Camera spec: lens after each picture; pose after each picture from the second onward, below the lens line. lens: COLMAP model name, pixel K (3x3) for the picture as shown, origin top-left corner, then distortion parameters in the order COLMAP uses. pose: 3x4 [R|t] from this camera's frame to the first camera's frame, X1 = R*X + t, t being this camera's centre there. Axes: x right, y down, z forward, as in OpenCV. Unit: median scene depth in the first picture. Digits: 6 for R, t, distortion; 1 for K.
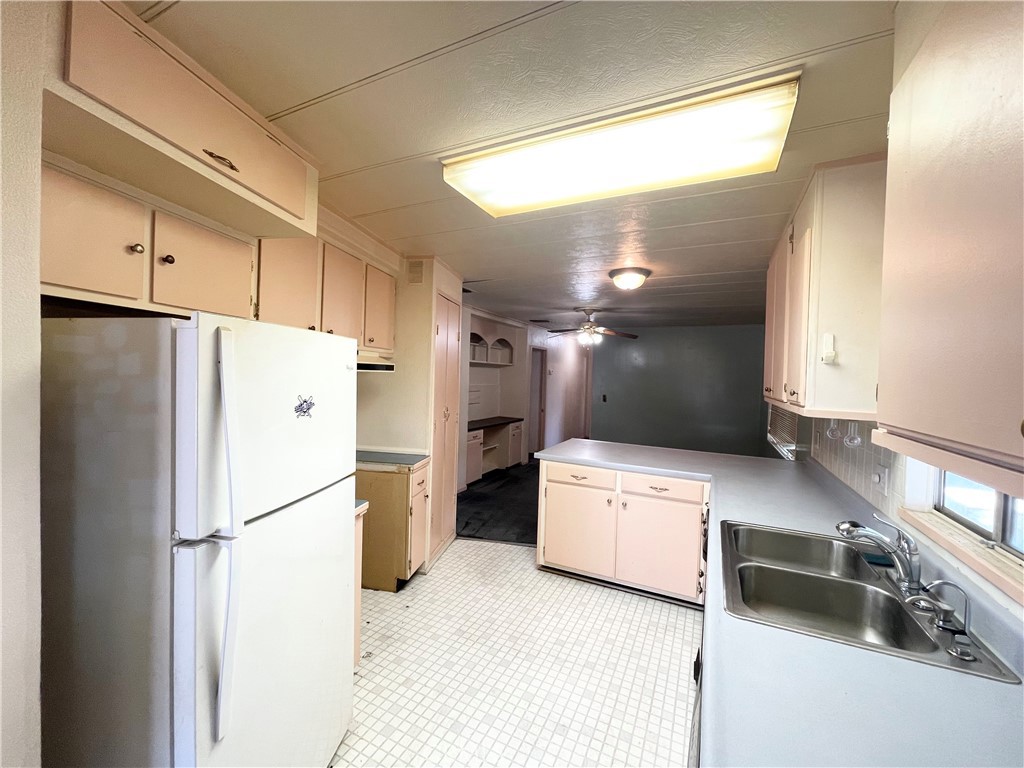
lens RADIAL K [[413.4, 0, 513.8], [0, 413.4, 387.3], [0, 0, 1]] dist [-0.002232, 0.000788]
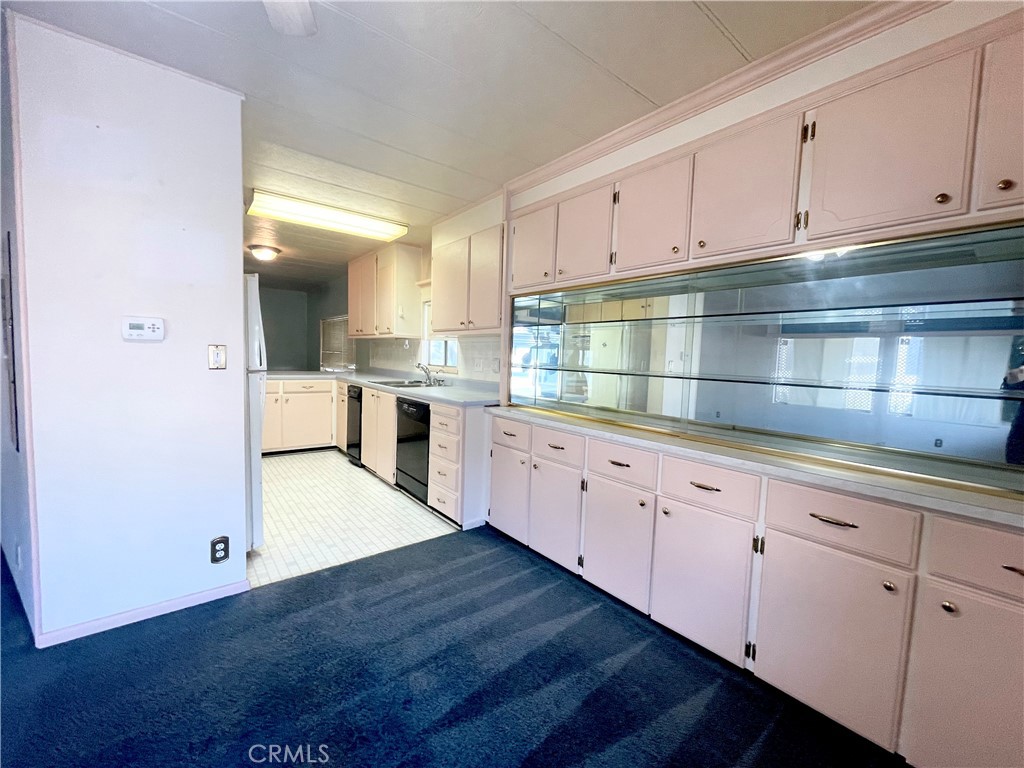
lens RADIAL K [[413.4, 0, 512.3], [0, 413.4, 383.7], [0, 0, 1]] dist [-0.002232, 0.000788]
pose [[0.431949, -0.082002, 0.898163, -0.786000], [0.000930, 0.995898, 0.090478, 0.073716], [-0.901898, -0.038247, 0.430253, -0.478934]]
